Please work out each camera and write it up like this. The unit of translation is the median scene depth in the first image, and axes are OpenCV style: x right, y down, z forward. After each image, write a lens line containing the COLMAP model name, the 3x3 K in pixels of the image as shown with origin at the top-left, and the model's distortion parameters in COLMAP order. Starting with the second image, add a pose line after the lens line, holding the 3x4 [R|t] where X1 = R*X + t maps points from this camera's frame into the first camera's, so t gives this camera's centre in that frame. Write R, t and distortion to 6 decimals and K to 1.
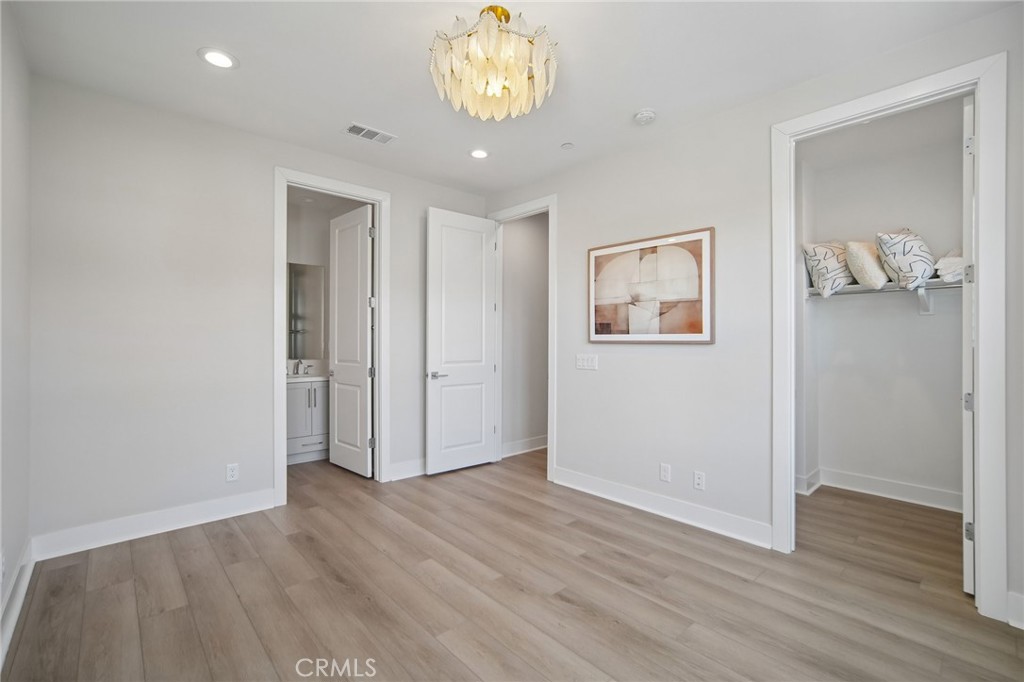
lens RADIAL K [[499.5, 0, 516.0], [0, 499.5, 338.7], [0, 0, 1]] dist [-0.003914, 0.000067]
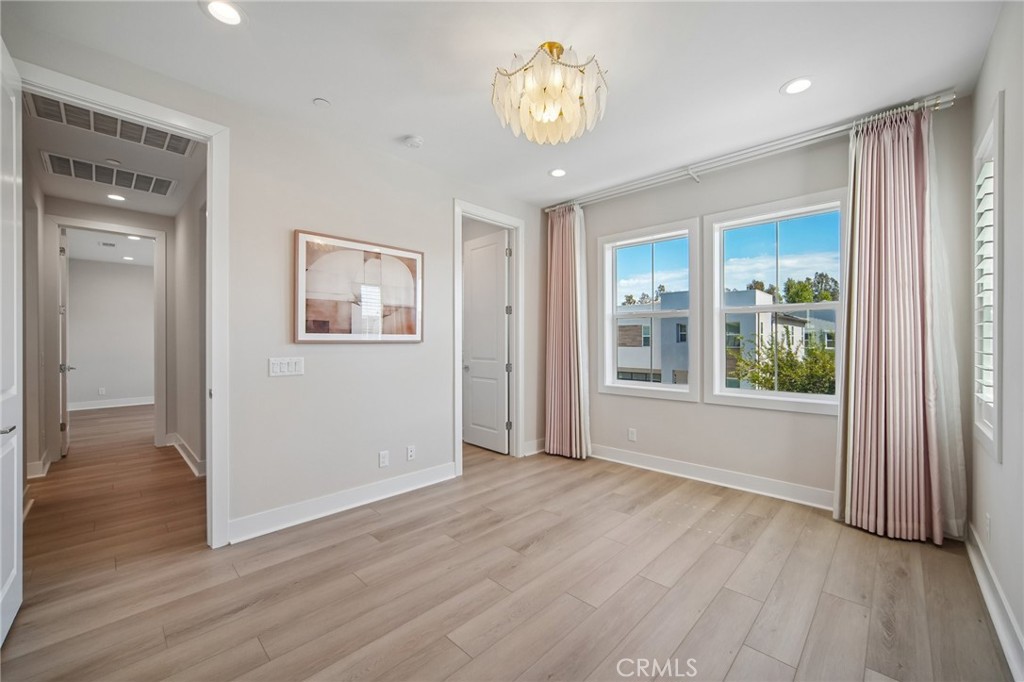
lens RADIAL K [[403.2, 0, 540.8], [0, 403.2, 343.8], [0, 0, 1]] dist [-0.000409, 0.000085]
pose [[-0.127585, -0.007734, 0.991797, -0.652757], [-0.000333, 0.999970, 0.007755, 0.004877], [-0.991828, 0.000660, -0.127584, 0.790573]]
